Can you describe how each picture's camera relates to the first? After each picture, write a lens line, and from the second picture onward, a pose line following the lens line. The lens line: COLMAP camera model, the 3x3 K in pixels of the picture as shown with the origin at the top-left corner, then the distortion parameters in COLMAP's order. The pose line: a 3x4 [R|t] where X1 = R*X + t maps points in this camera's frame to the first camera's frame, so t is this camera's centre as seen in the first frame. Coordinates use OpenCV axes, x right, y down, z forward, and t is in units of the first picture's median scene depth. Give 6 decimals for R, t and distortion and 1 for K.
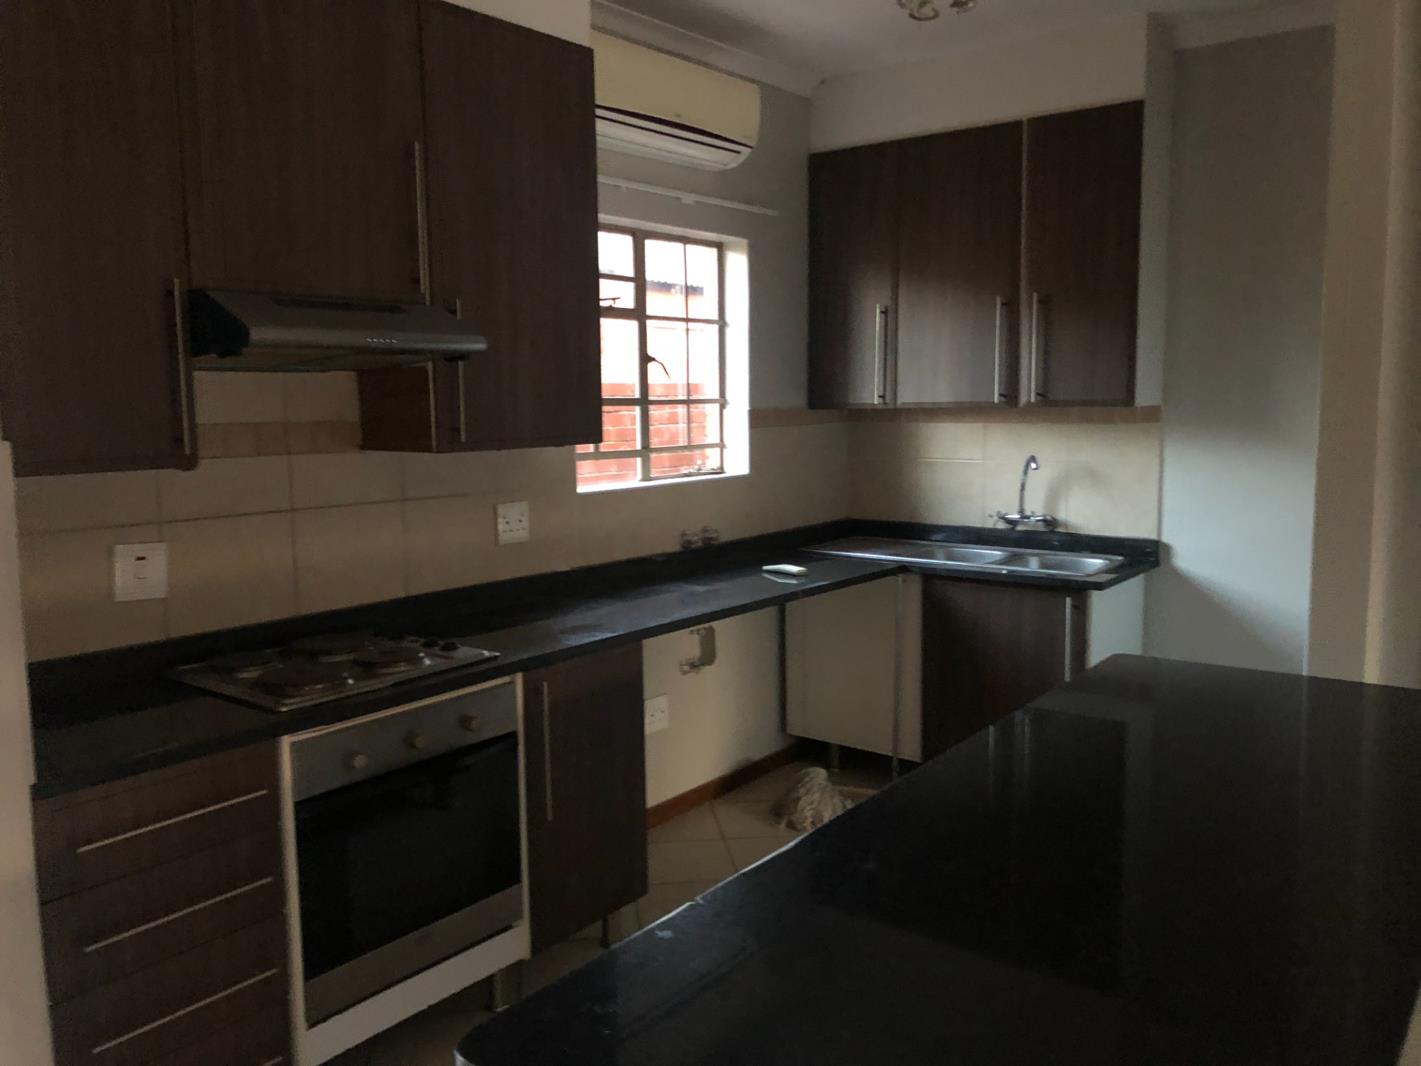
lens RADIAL K [[1176.6, 0, 710.5], [0, 1176.6, 533.0], [0, 0, 1]] dist [0.038111, 0.006756]
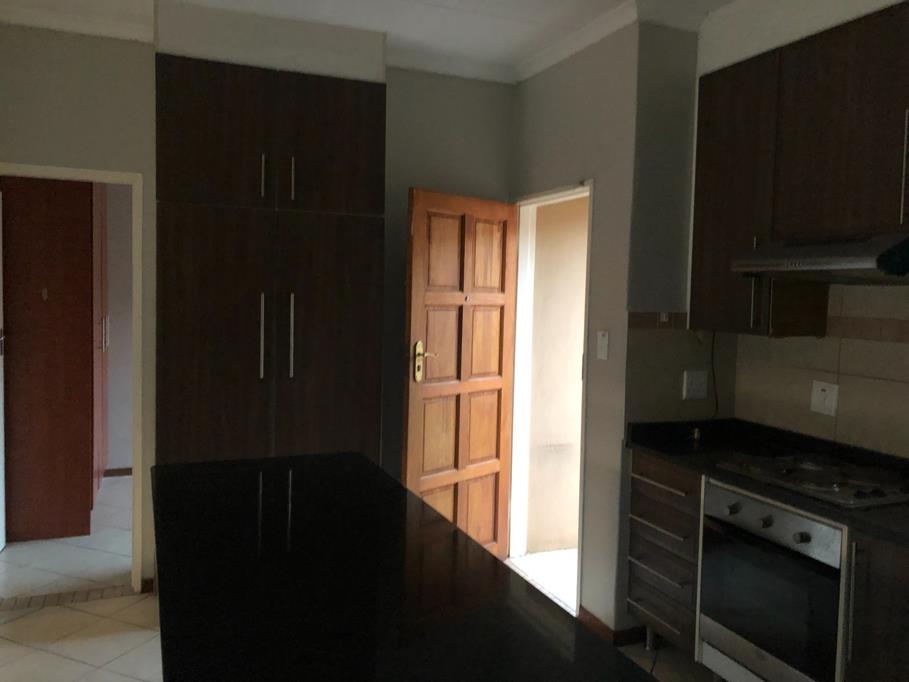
lens RADIAL K [[752.7, 0, 454.5], [0, 752.7, 341.0], [0, 0, 1]] dist [0.038111, 0.006756]
pose [[-0.485421, 0.061523, -0.872113, 0.771102], [-0.119530, 0.983484, 0.135910, -0.139288], [0.866071, 0.170217, -0.470050, 1.048202]]
